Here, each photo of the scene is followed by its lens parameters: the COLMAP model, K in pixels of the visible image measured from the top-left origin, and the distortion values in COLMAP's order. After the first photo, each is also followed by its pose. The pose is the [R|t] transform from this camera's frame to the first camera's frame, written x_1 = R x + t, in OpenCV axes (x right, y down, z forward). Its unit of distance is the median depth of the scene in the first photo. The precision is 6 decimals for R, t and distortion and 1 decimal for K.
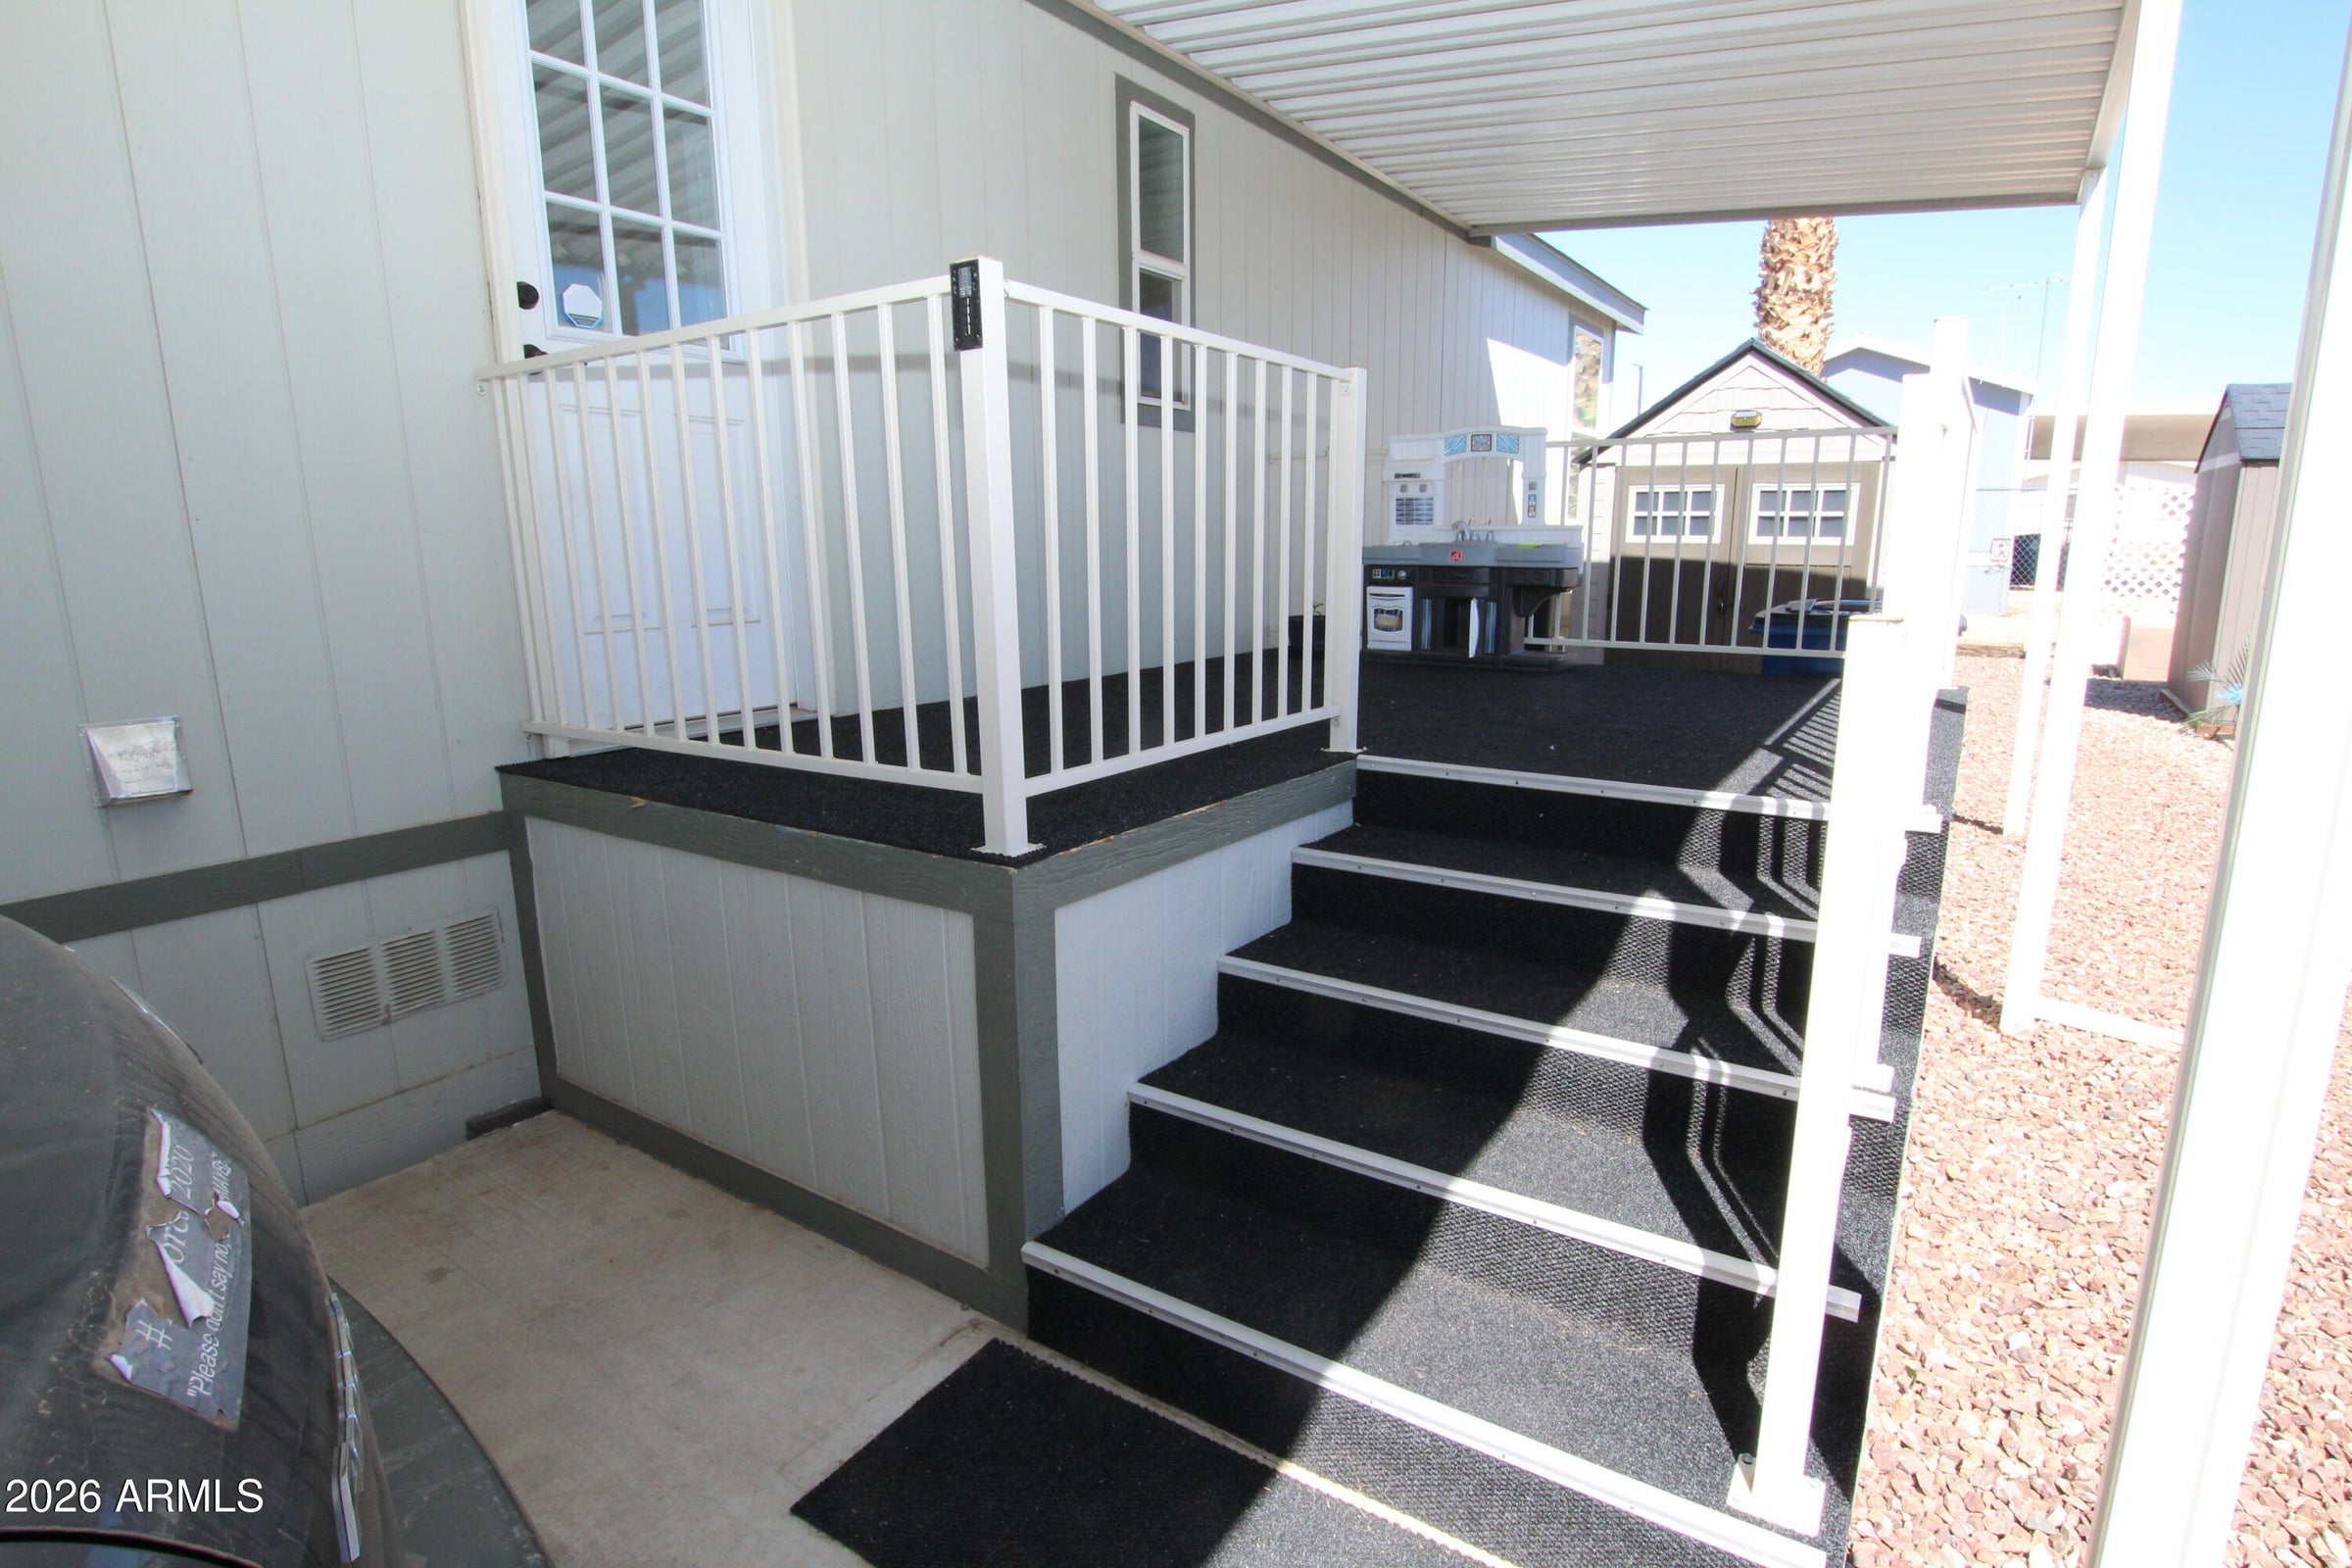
lens RADIAL K [[1203.3, 0, 1198.3], [0, 1203.3, 793.8], [0, 0, 1]] dist [-0.035757, 0.005420]
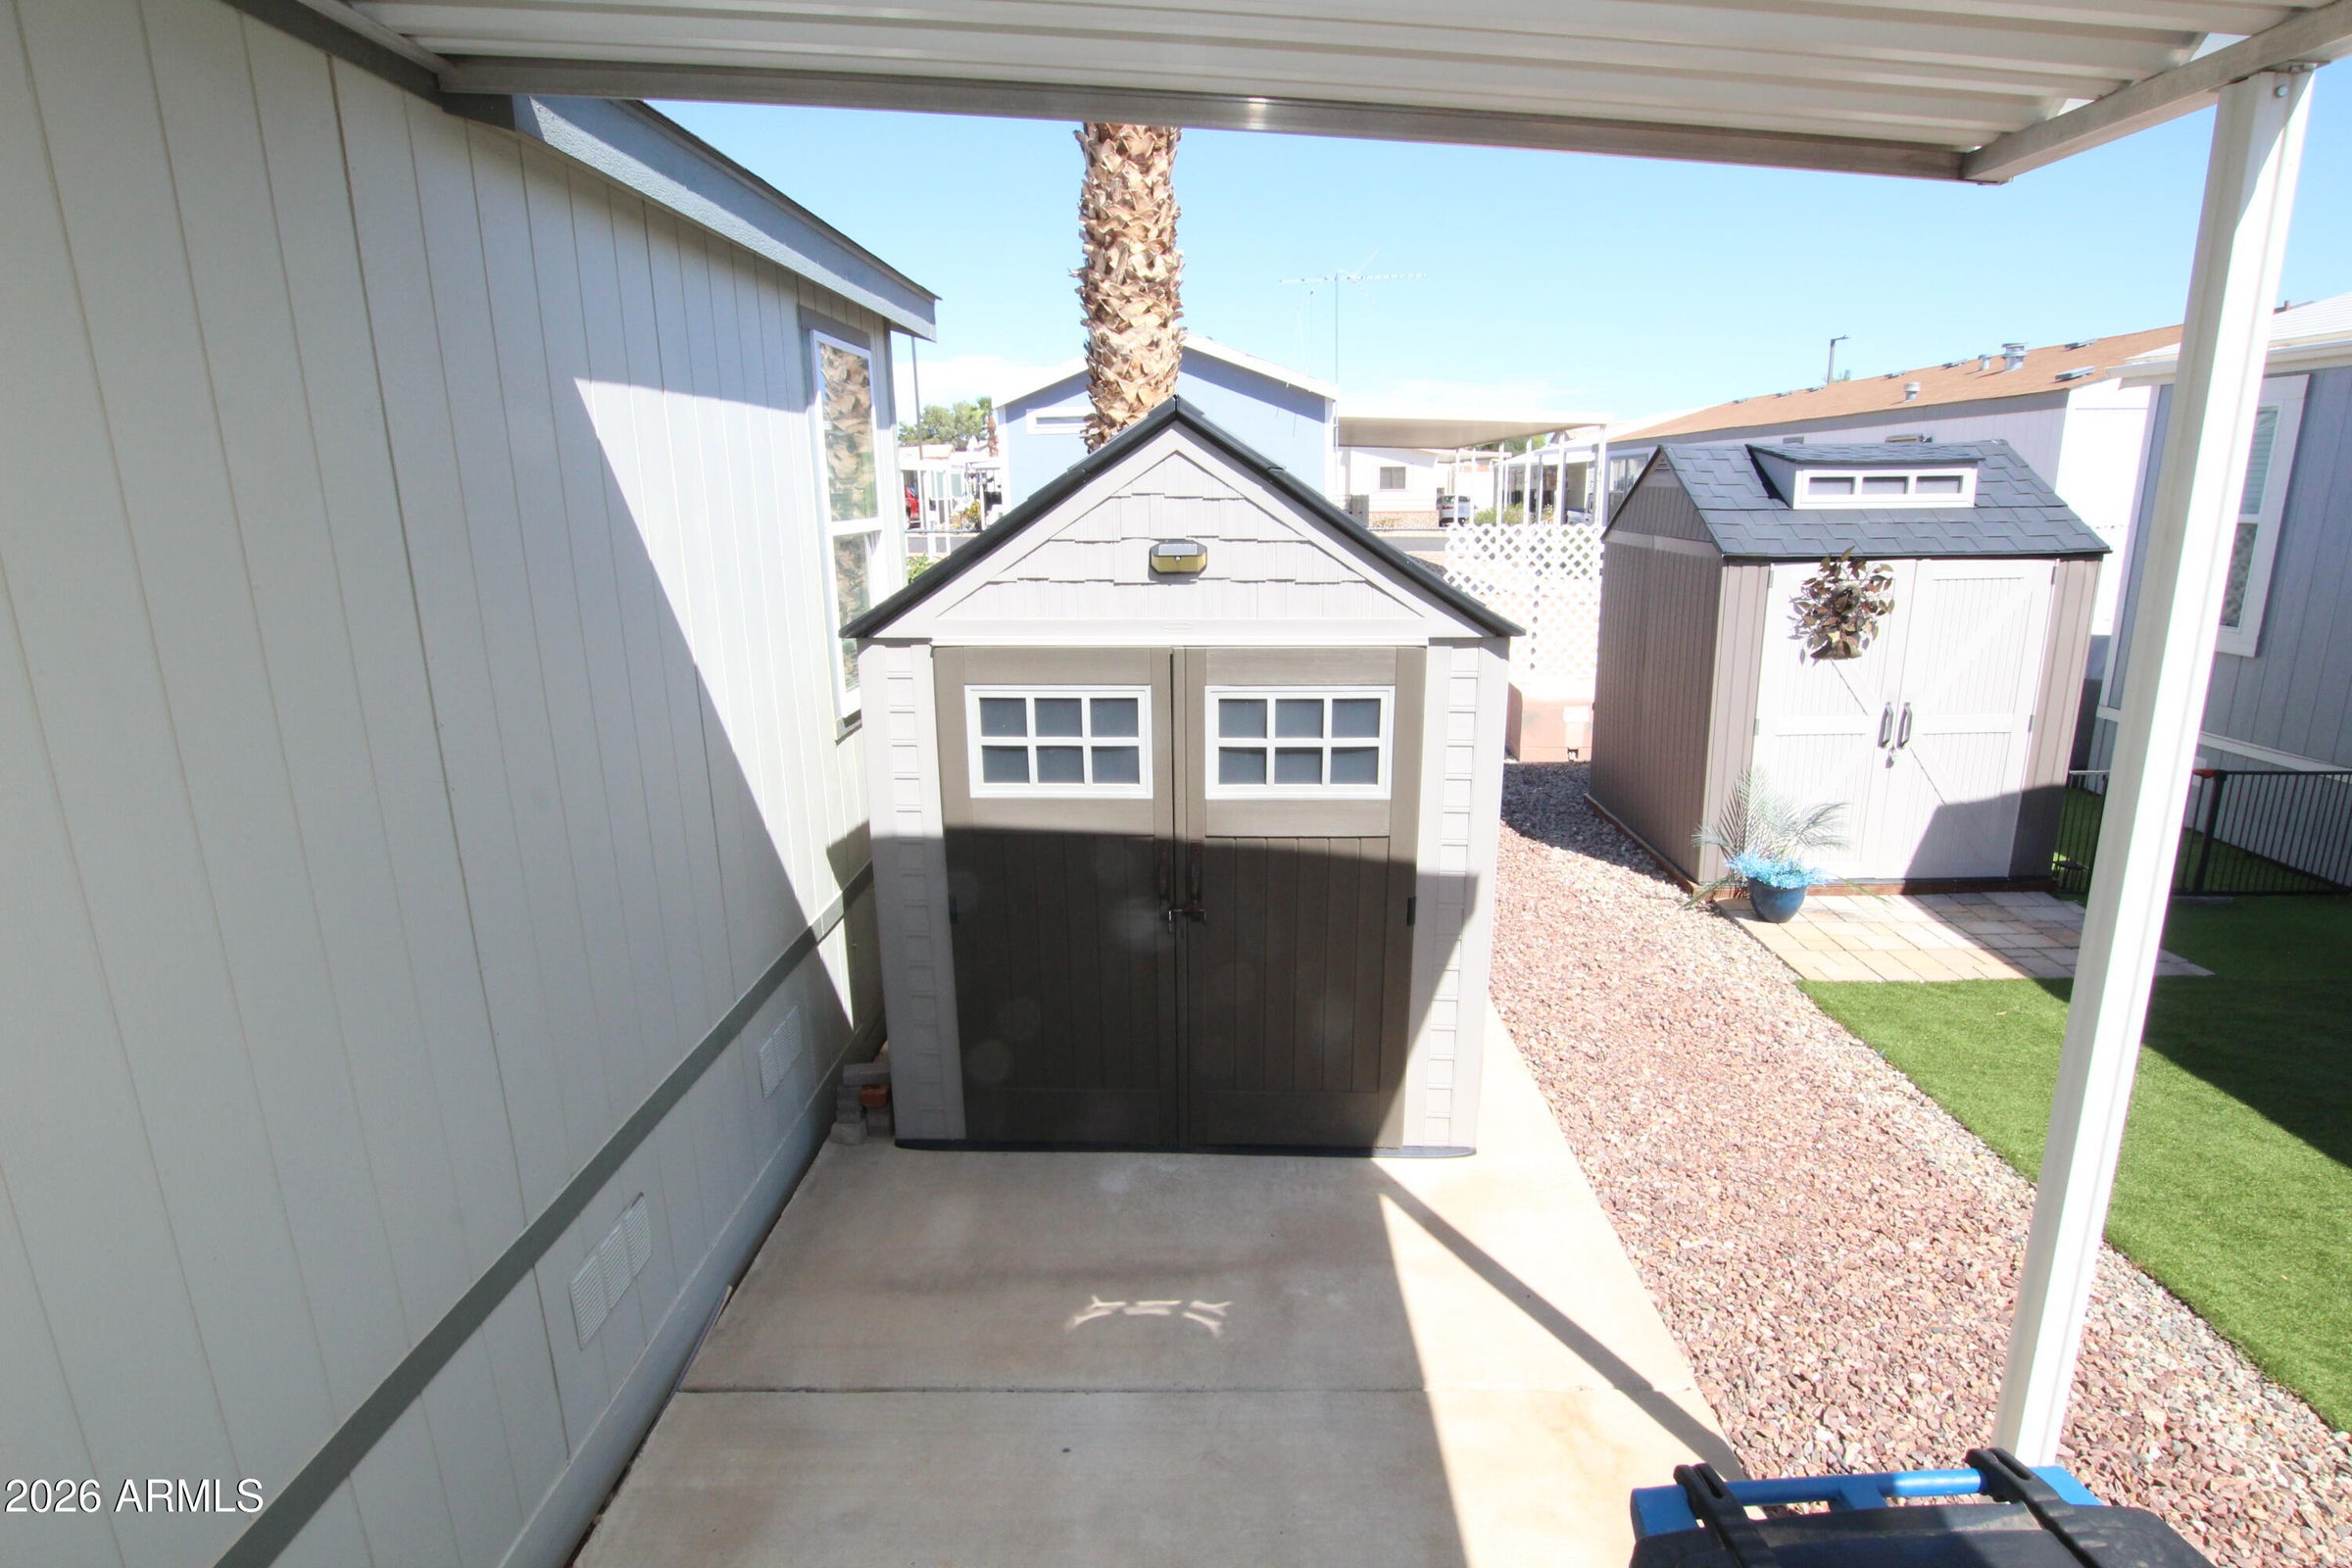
lens RADIAL K [[1203.3, 0, 1190.8], [0, 1203.3, 793.4], [0, 0, 1]] dist [-0.035757, 0.005420]
pose [[0.848119, -0.138177, 0.511470, 0.187171], [0.119400, 0.990405, 0.069576, -0.241917], [-0.516177, 0.002060, 0.856480, 0.546726]]
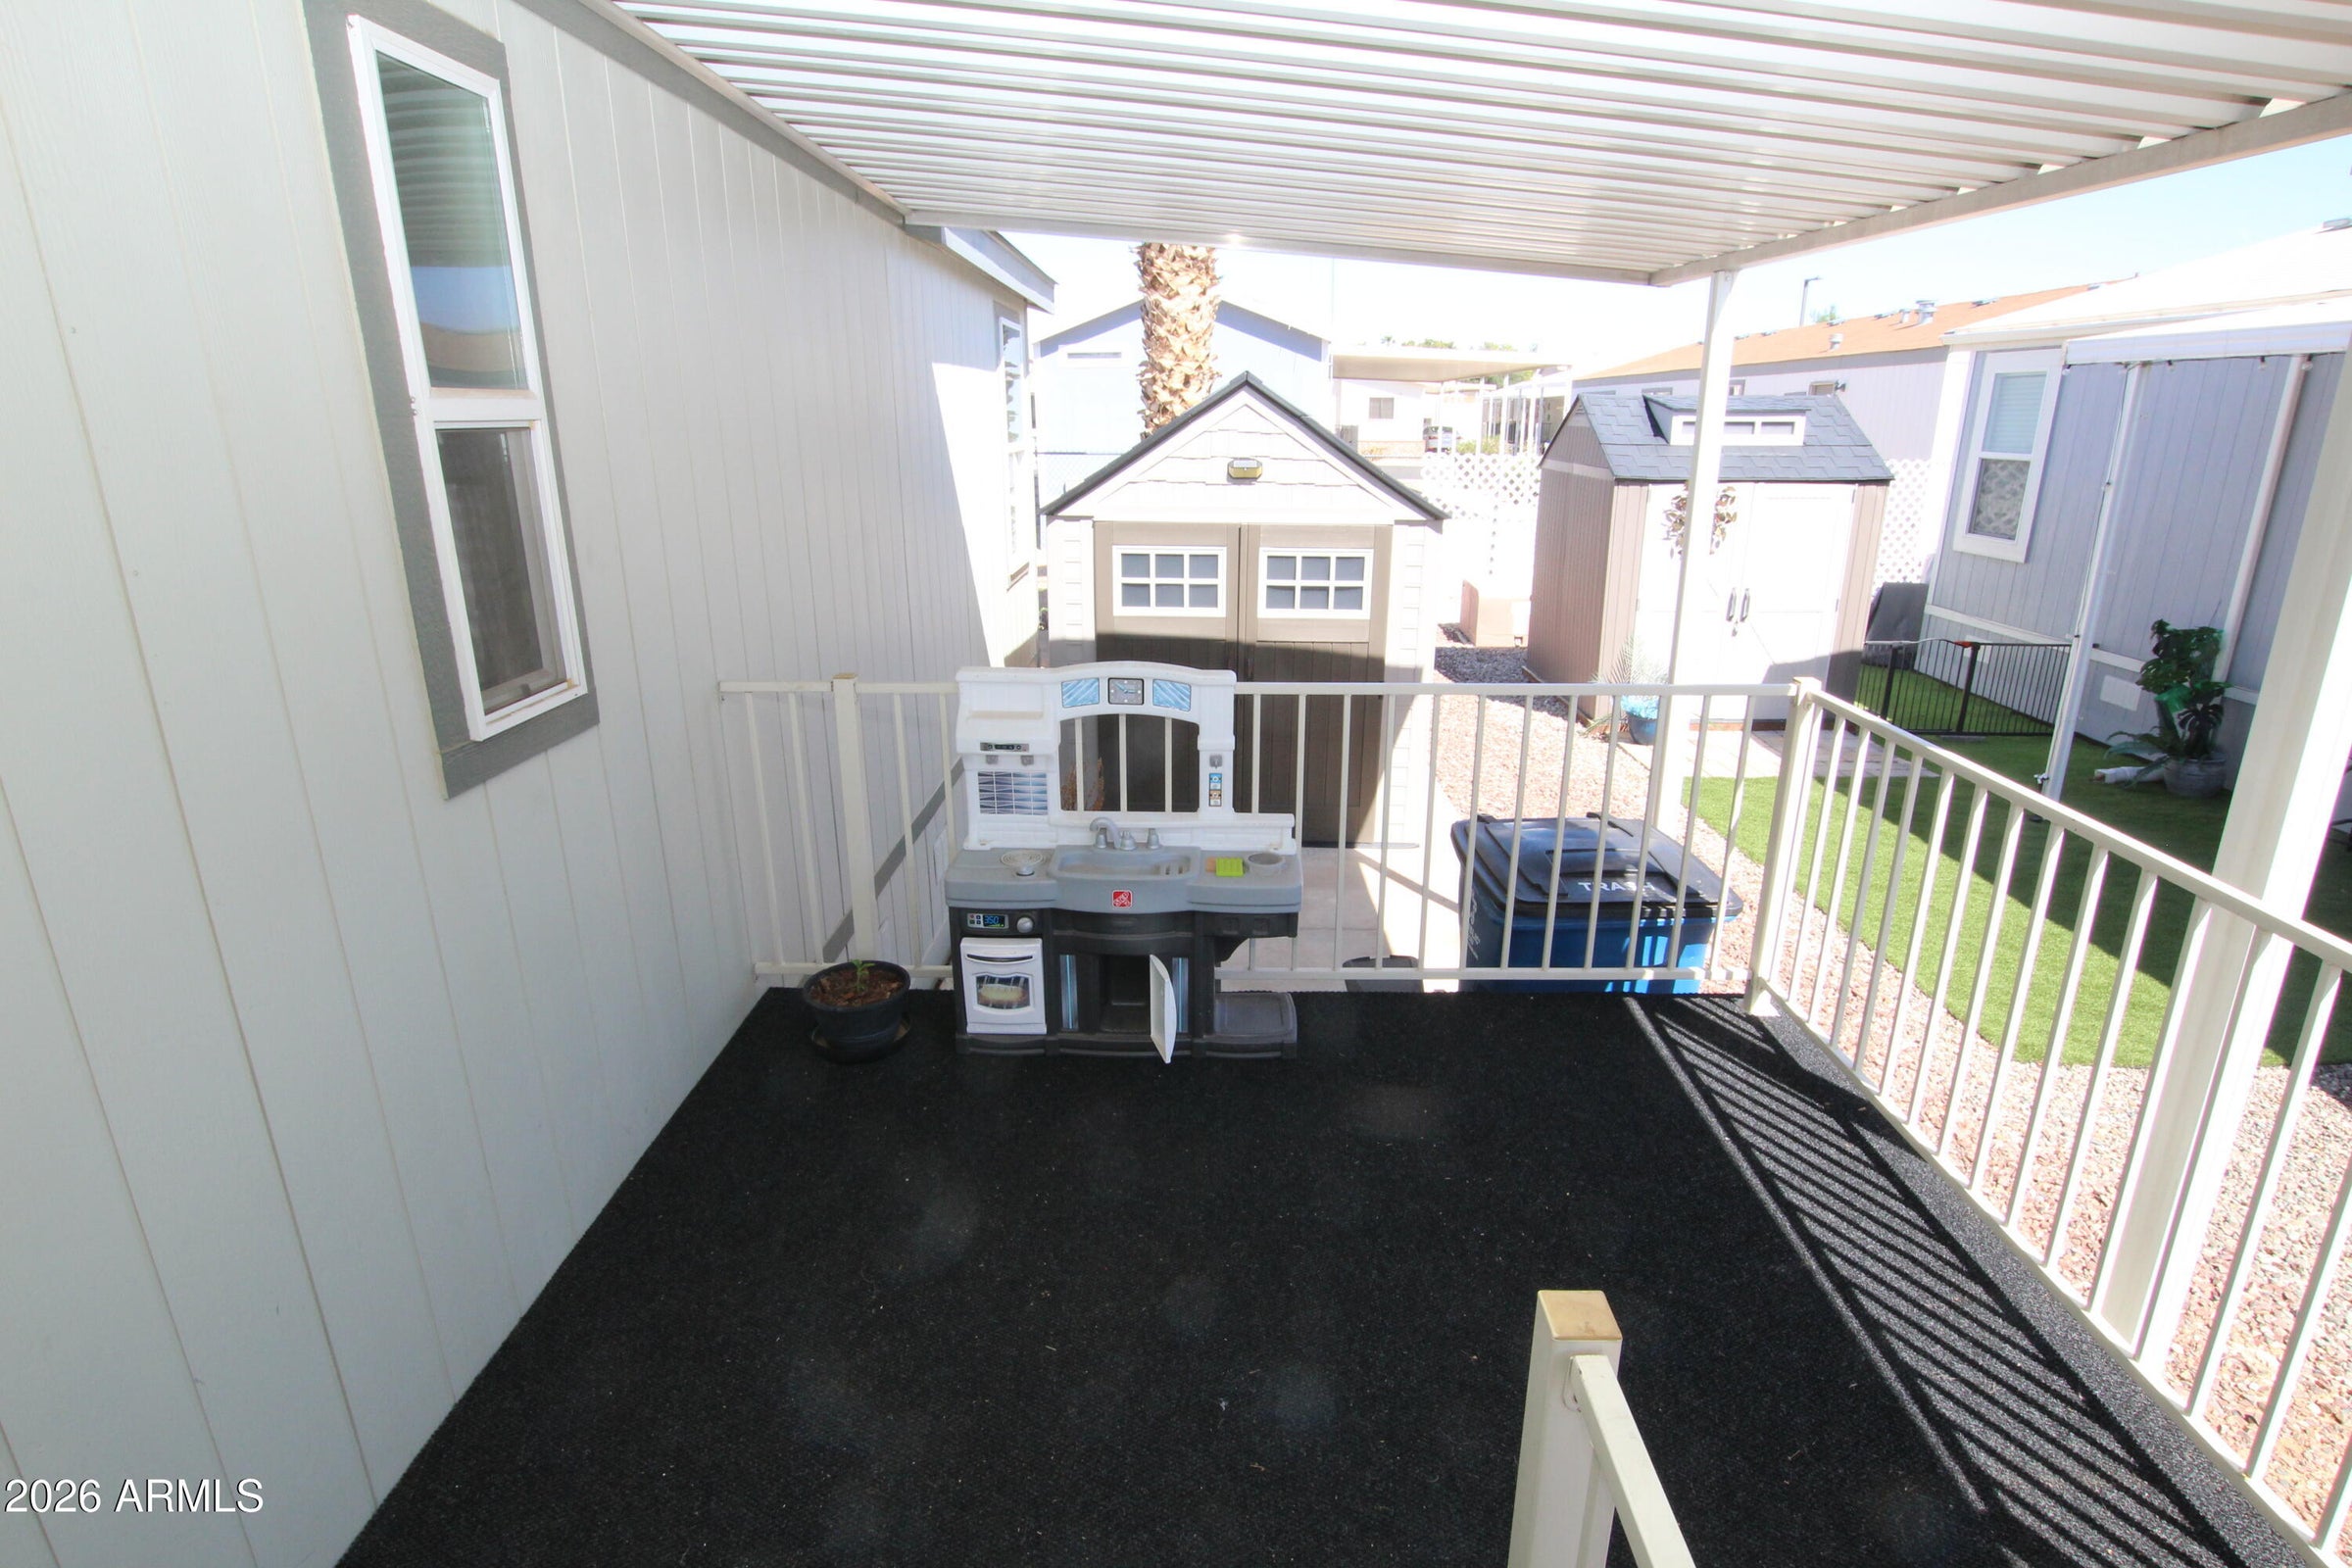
lens RADIAL K [[1203.3, 0, 1194.5], [0, 1203.3, 790.5], [0, 0, 1]] dist [-0.035757, 0.005420]
pose [[0.841063, -0.157924, 0.517371, -0.033490], [0.107212, 0.986128, 0.126719, -0.196183], [-0.530206, -0.051110, 0.846327, 0.291533]]
